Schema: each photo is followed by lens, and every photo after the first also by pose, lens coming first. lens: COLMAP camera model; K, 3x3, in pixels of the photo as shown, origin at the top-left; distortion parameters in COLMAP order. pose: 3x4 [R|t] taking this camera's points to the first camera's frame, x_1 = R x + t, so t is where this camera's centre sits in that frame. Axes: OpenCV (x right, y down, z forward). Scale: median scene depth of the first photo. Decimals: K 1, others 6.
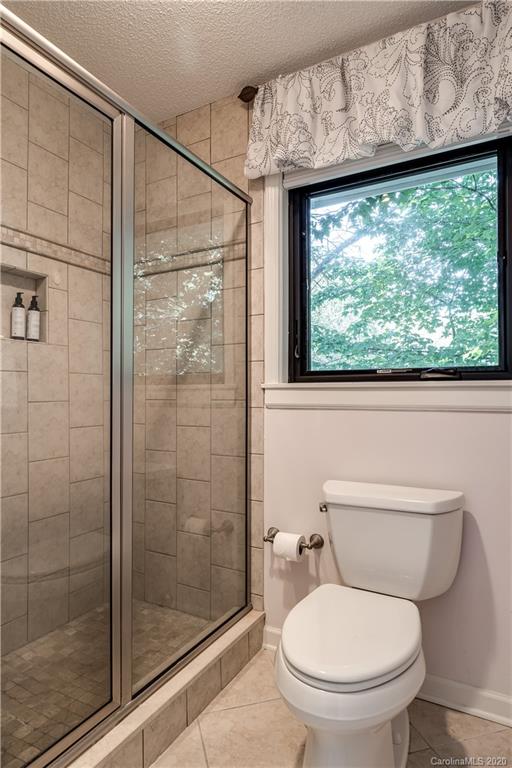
lens RADIAL K [[450.3, 0, 254.5], [0, 450.3, 387.1], [0, 0, 1]] dist [0.006298, 0.000366]
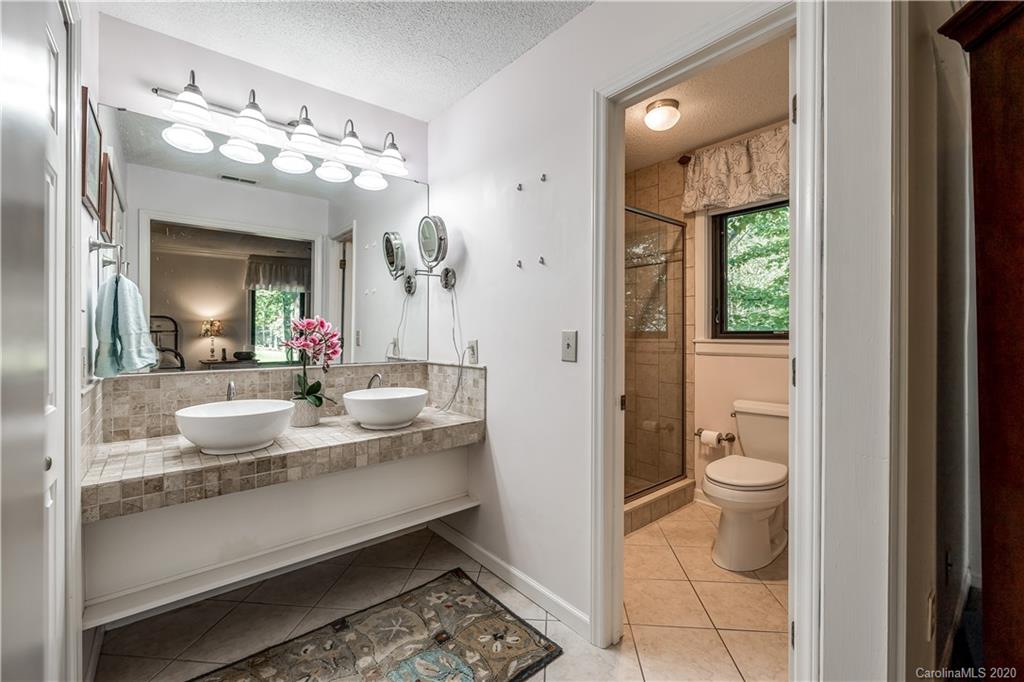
lens RADIAL K [[432.4, 0, 513.2], [0, 432.4, 337.3], [0, 0, 1]] dist [-0.005355, 0.000747]
pose [[0.933595, -0.000044, -0.358329, -0.031262], [0.010441, 0.999579, 0.027081, -0.062553], [0.358177, -0.029024, 0.933203, -0.666053]]
